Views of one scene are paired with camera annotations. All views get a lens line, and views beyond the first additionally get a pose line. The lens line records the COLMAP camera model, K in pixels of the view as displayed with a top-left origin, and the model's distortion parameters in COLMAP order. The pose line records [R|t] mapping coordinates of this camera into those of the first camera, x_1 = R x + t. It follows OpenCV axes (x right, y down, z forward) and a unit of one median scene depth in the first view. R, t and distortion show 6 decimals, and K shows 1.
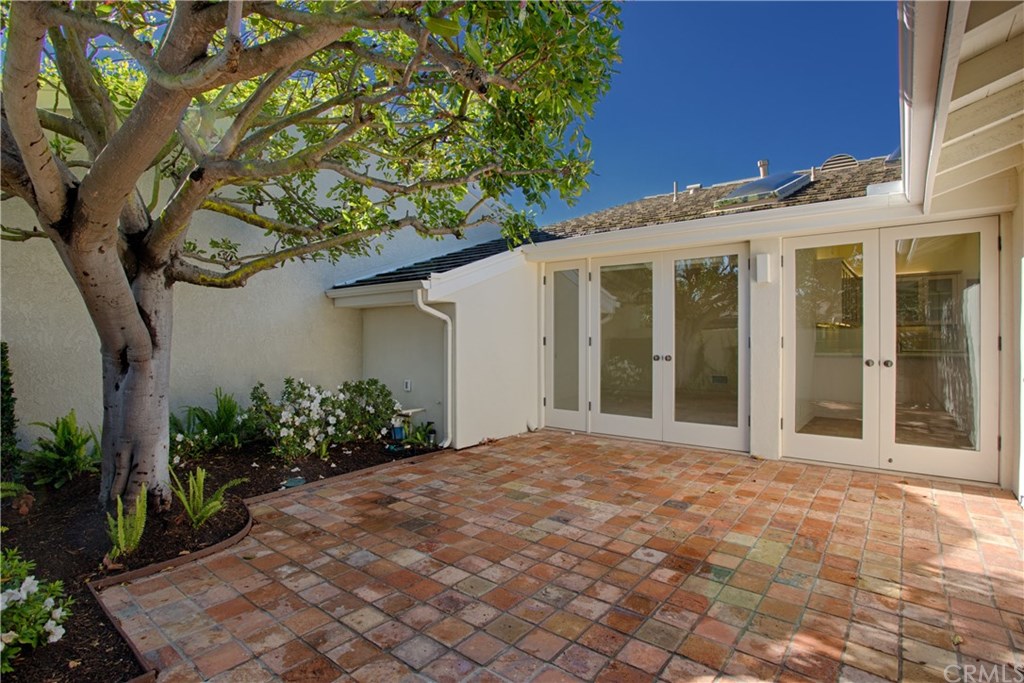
lens RADIAL K [[502.9, 0, 515.6], [0, 502.9, 340.3], [0, 0, 1]] dist [-0.048235, 0.005589]
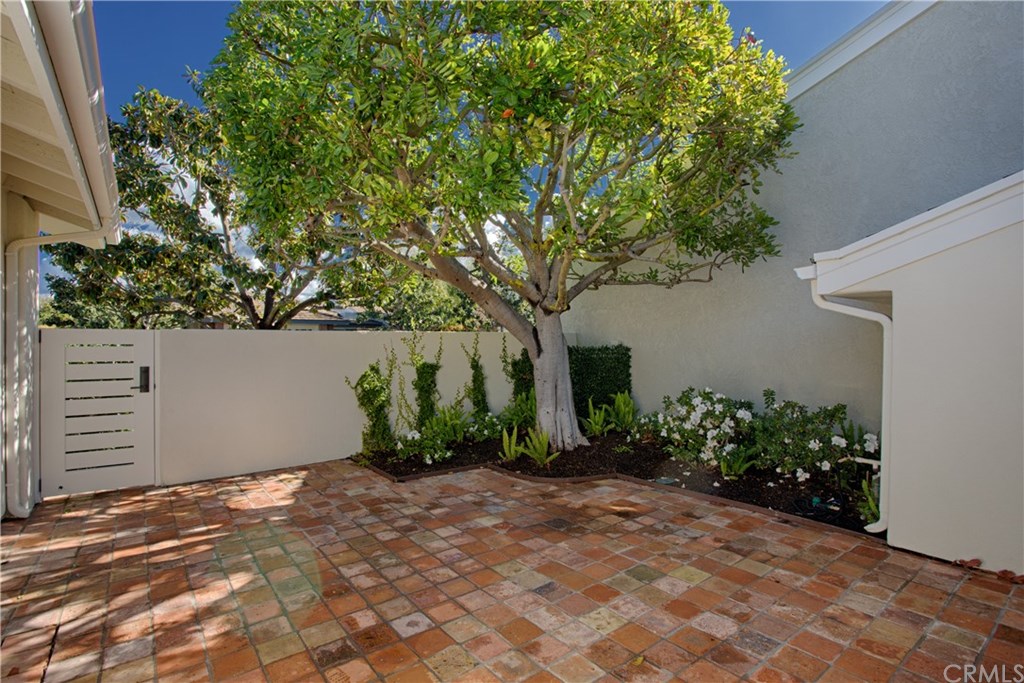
lens RADIAL K [[502.9, 0, 515.9], [0, 502.9, 341.6], [0, 0, 1]] dist [-0.048235, 0.005589]
pose [[-0.244900, 0.001160, -0.969548, 0.929542], [0.000758, 0.999999, 0.001006, -0.031028], [0.969548, -0.000488, -0.244901, 1.249301]]
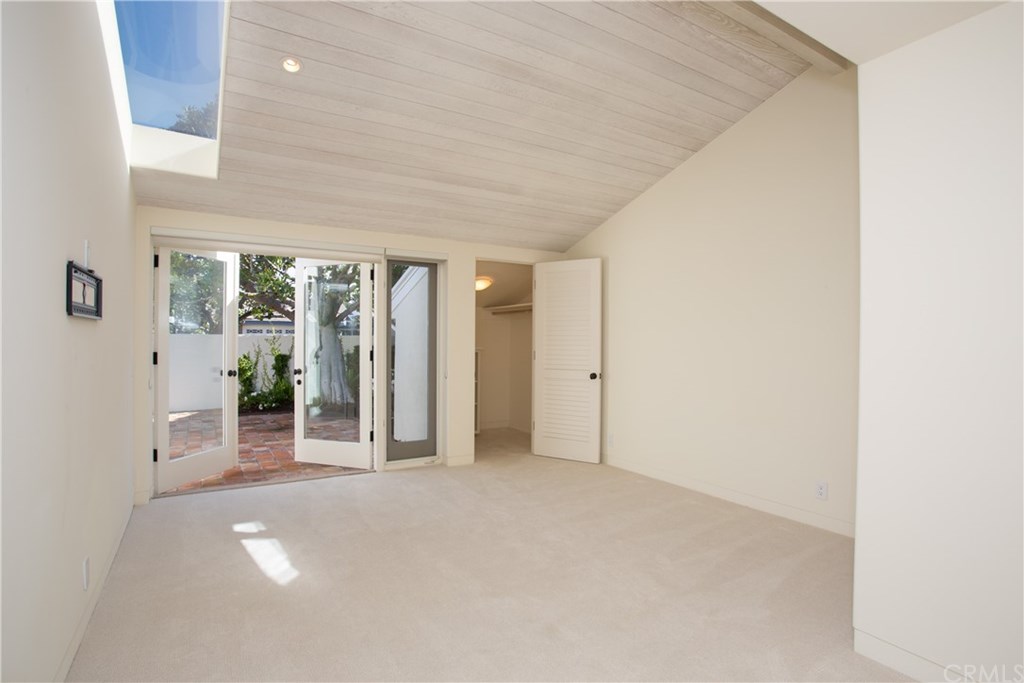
lens RADIAL K [[502.9, 0, 512.3], [0, 502.9, 342.5], [0, 0, 1]] dist [-0.048235, 0.005589]
pose [[-0.348556, -0.002529, -0.937285, 1.583681], [-0.008598, 0.999963, 0.000499, -0.035880], [0.937249, 0.008232, -0.348564, 2.851931]]
